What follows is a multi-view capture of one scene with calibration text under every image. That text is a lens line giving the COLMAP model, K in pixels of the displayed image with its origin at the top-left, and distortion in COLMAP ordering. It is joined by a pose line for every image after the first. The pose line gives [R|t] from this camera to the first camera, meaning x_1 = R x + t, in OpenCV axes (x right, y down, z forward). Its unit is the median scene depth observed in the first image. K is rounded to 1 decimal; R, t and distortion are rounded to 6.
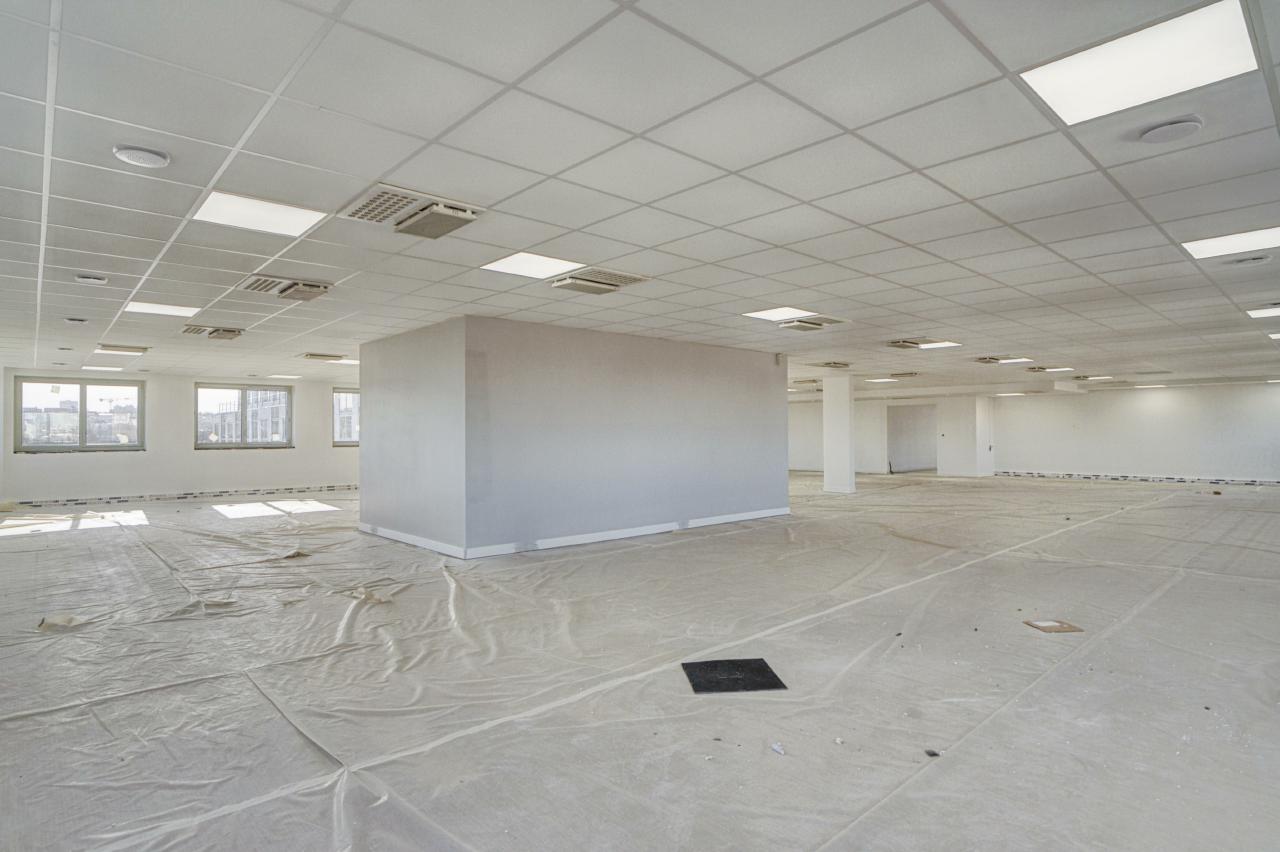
lens RADIAL K [[664.4, 0, 586.2], [0, 664.4, 379.9], [0, 0, 1]] dist [-0.017354, 0.000981]
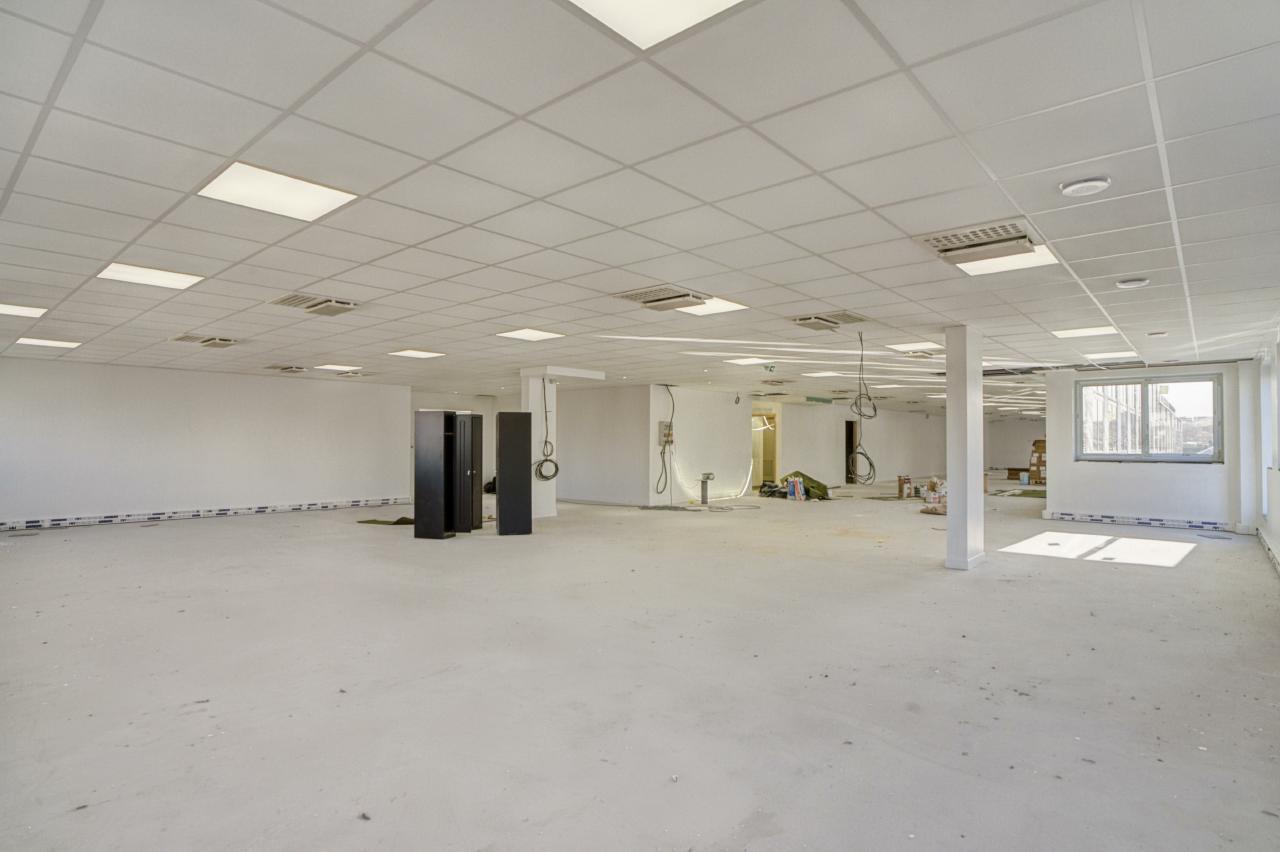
lens RADIAL K [[666.8, 0, 597.2], [0, 666.8, 405.0], [0, 0, 1]] dist [0.001239, 0.000453]
pose [[0.993503, 0.010859, 0.113285, 0.080154], [-0.013331, 0.999689, 0.021087, 0.004199], [-0.113021, -0.022460, 0.993339, 0.069153]]
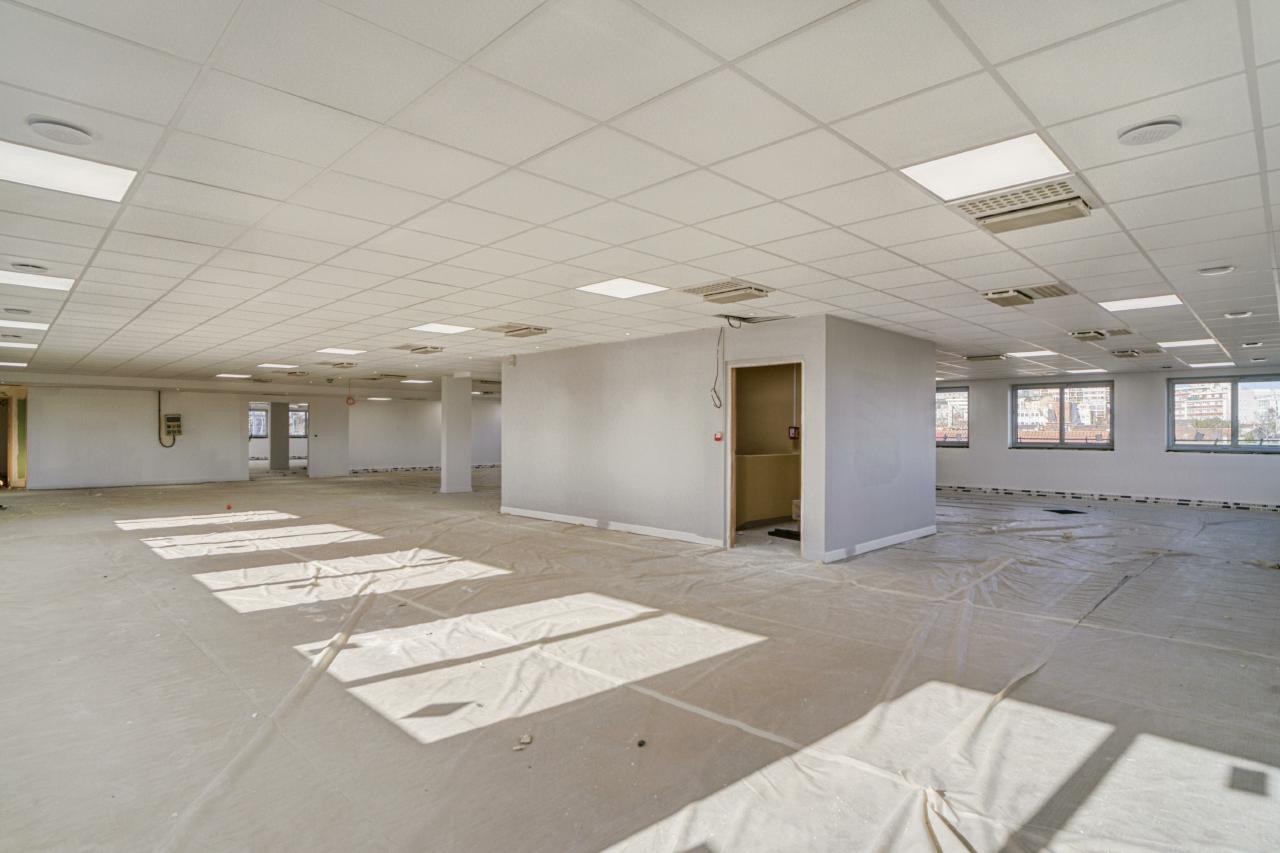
lens RADIAL K [[665.0, 0, 599.4], [0, 665.0, 426.5], [0, 0, 1]] dist [0.004271, 0.000851]
pose [[0.998626, 0.006961, 0.051936, 0.025413], [-0.010354, 0.997809, 0.065347, 0.001043], [-0.051368, -0.065795, 0.996510, 0.022343]]
